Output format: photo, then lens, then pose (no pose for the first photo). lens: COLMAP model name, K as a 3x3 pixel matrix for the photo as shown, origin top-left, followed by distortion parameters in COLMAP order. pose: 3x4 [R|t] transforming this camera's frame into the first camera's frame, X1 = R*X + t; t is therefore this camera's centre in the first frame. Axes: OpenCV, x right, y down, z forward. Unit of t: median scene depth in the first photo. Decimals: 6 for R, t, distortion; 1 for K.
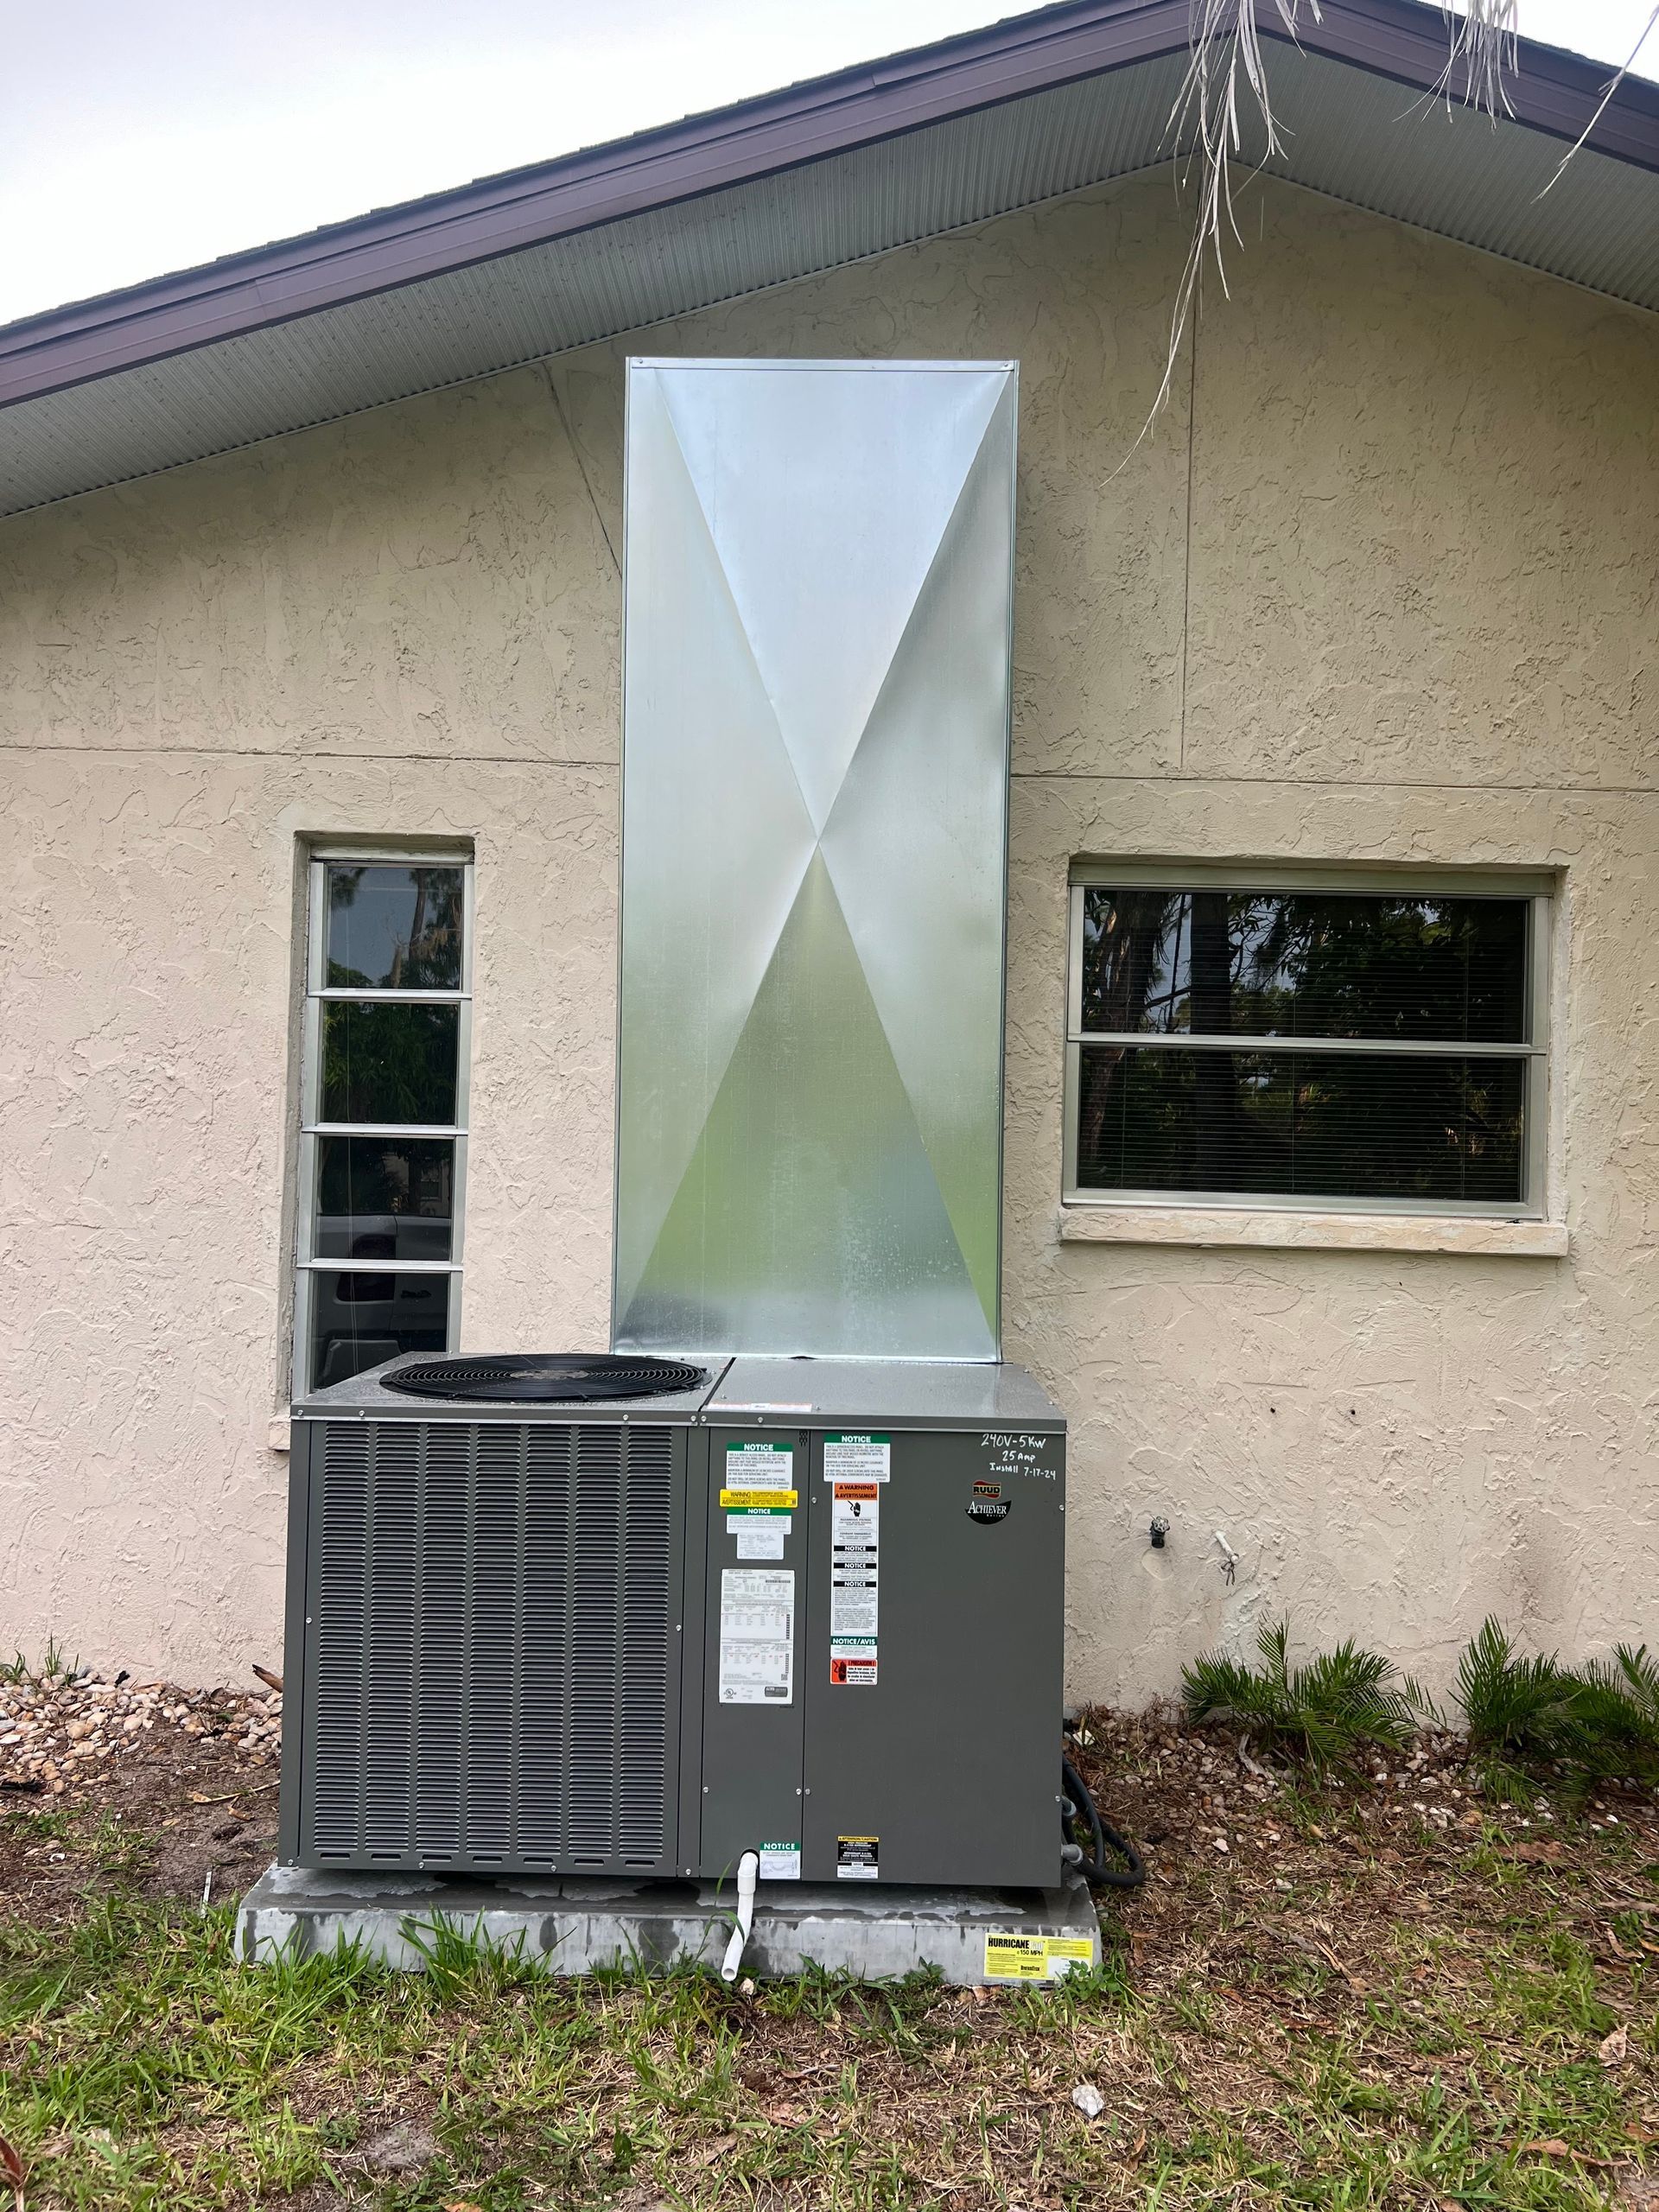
lens RADIAL K [[1666.8, 0, 828.2], [0, 1666.8, 1106.5], [0, 0, 1]] dist [0.013148, -0.034584]
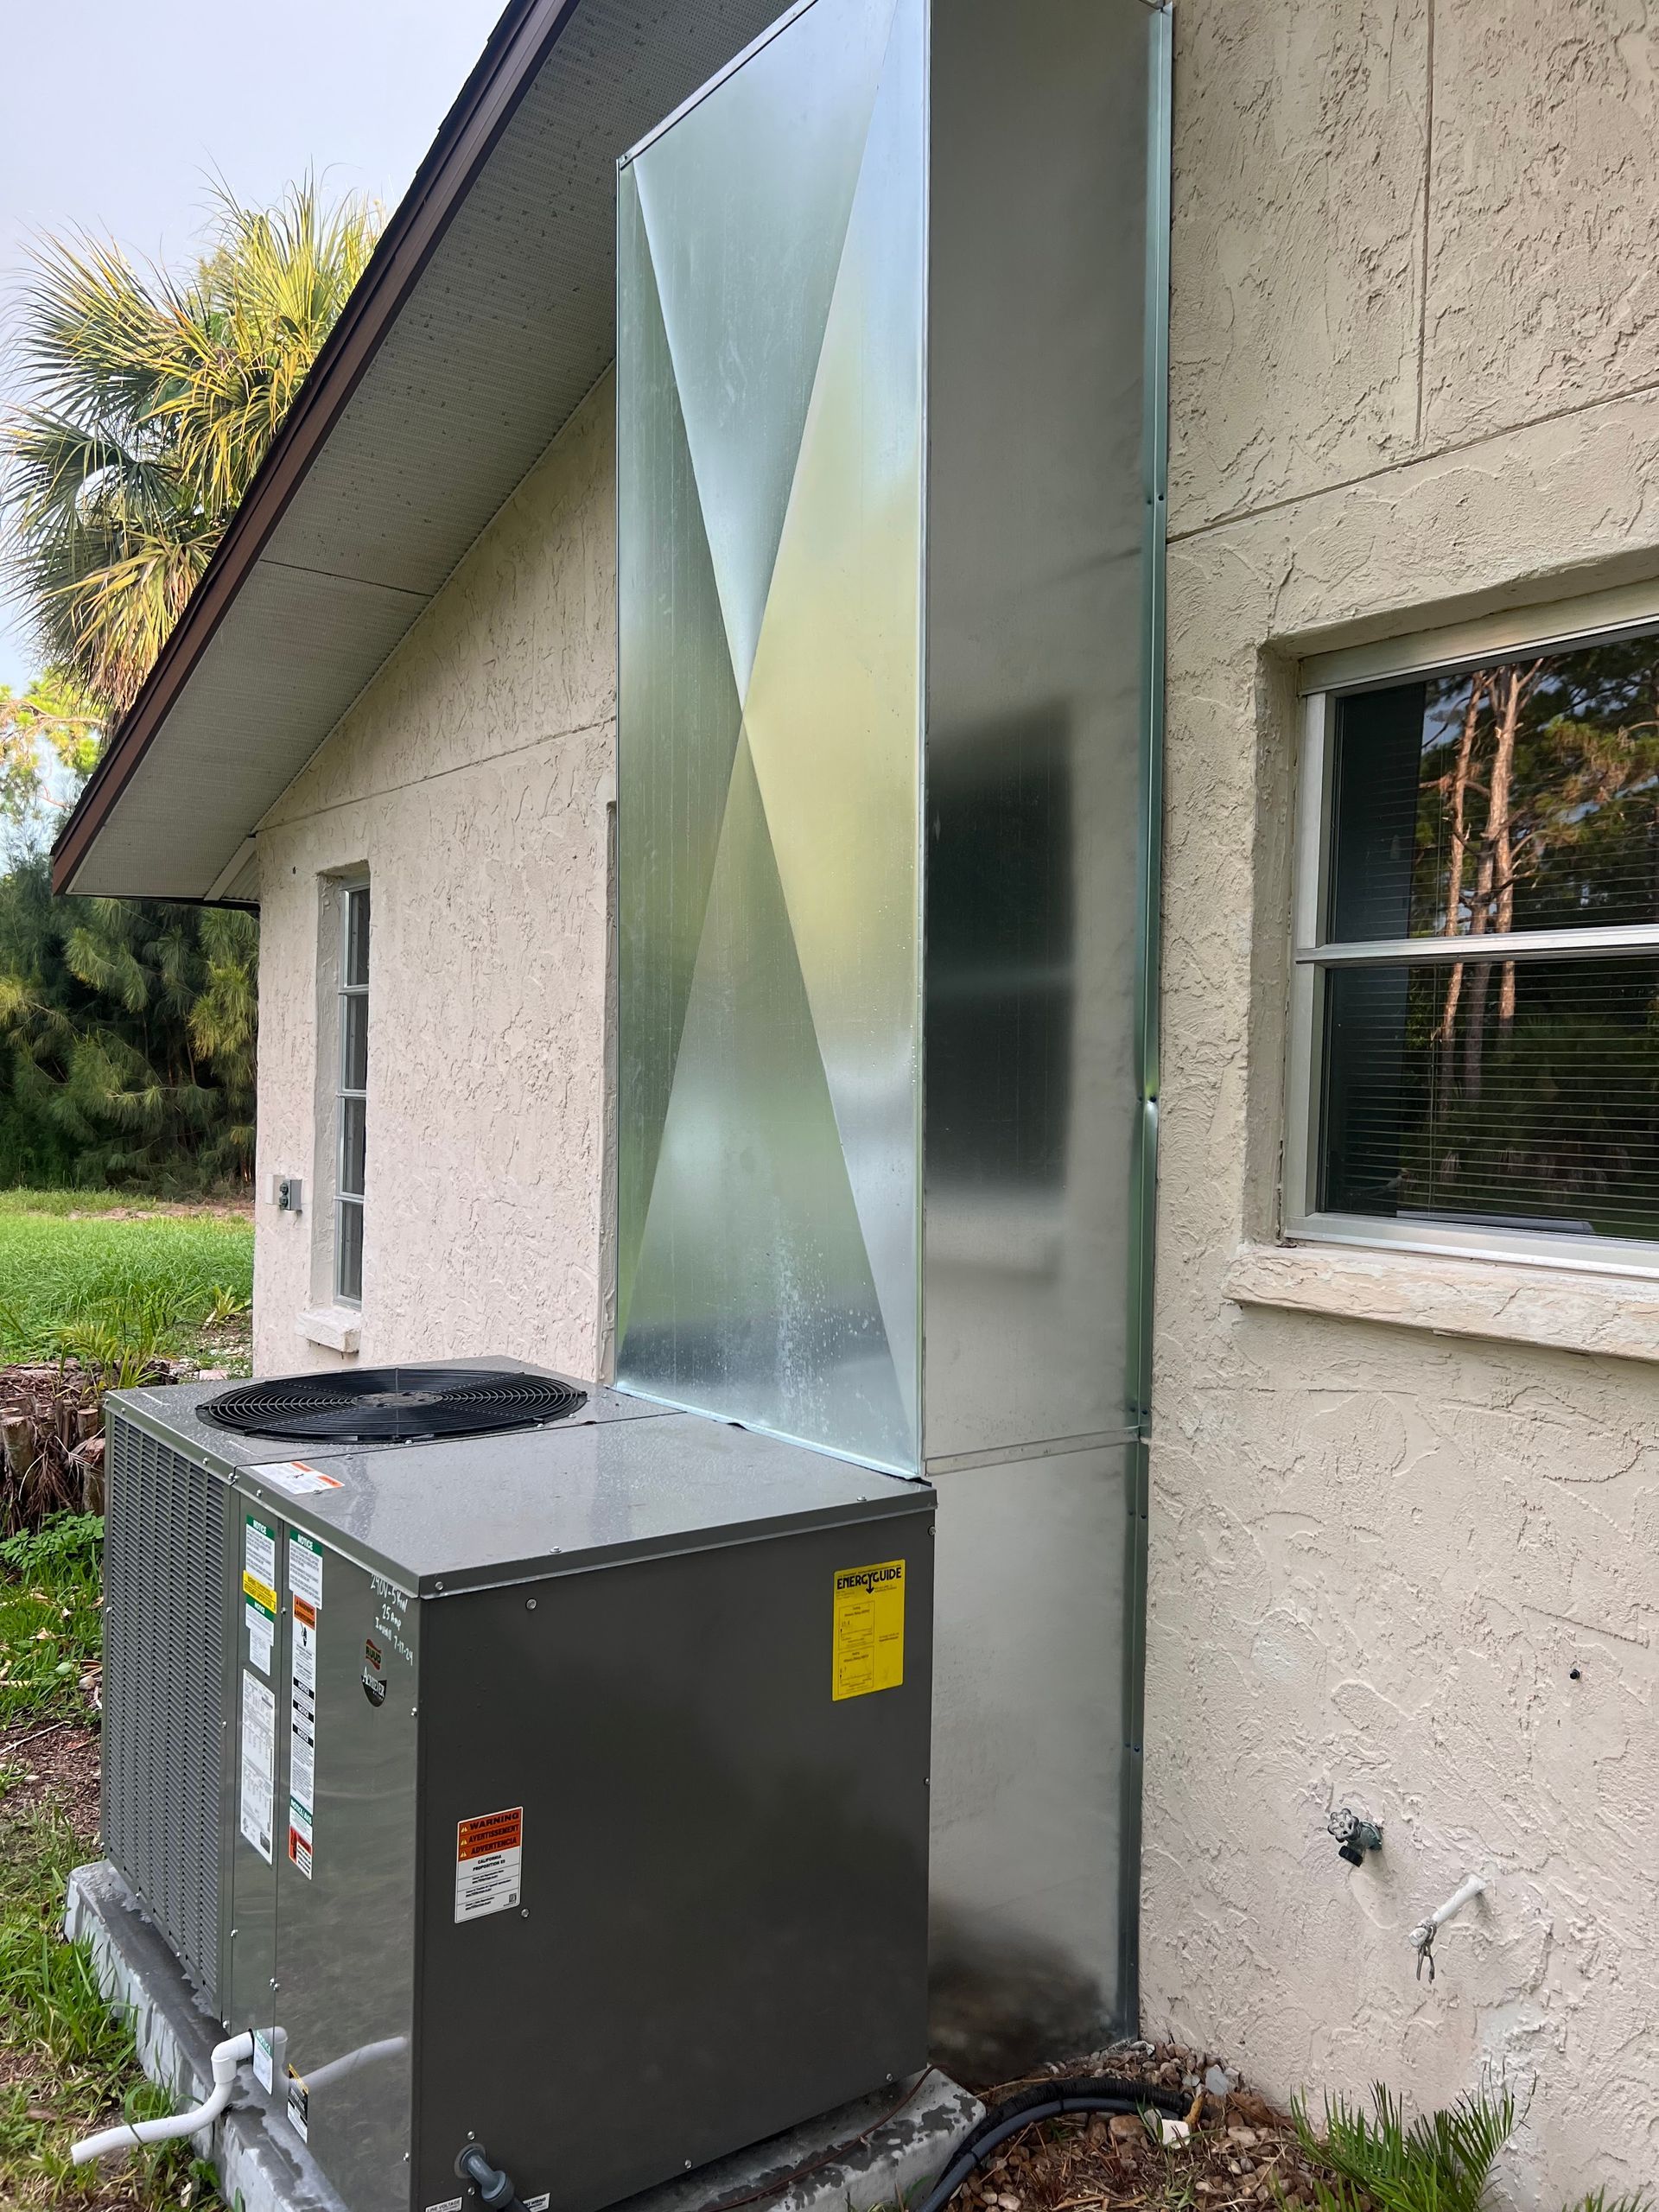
lens RADIAL K [[1666.8, 0, 819.9], [0, 1666.8, 1109.8], [0, 0, 1]] dist [0.013148, -0.034584]
pose [[0.603385, -0.001826, -0.797448, 0.523975], [0.020189, 0.999712, 0.012987, 0.001909], [0.797194, -0.023936, 0.603248, 0.518684]]
